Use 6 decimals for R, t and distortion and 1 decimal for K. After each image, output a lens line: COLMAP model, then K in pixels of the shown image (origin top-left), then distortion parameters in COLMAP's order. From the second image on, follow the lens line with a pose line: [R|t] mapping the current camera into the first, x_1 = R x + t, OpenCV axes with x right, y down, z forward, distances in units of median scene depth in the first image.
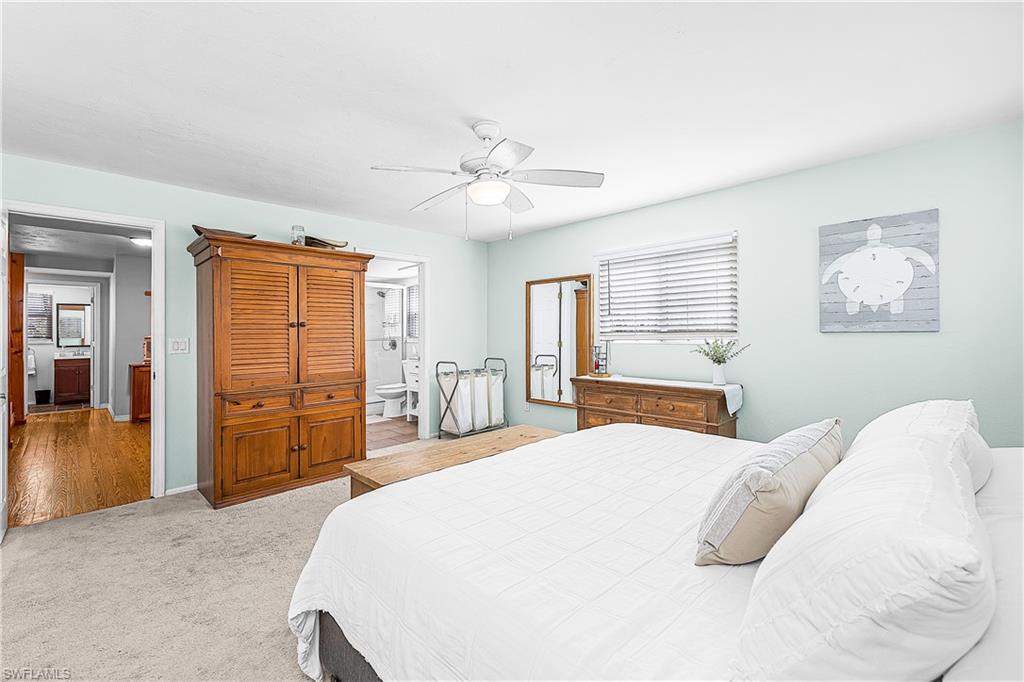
lens RADIAL K [[433.9, 0, 507.4], [0, 433.9, 332.9], [0, 0, 1]] dist [0.001582, 0.000689]
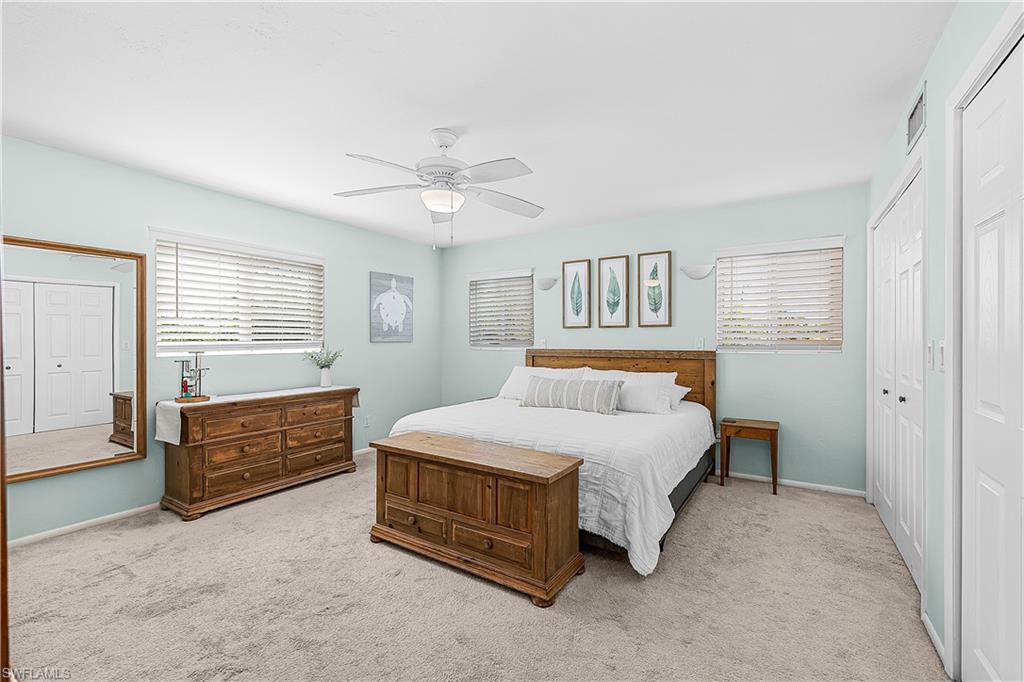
lens RADIAL K [[433.9, 0, 512.3], [0, 433.9, 343.7], [0, 0, 1]] dist [0.001582, 0.000689]
pose [[-0.207702, 0.005069, 0.978179, -0.867342], [0.007602, 0.999965, -0.003568, 0.013609], [-0.978163, 0.006695, -0.207733, 0.862071]]
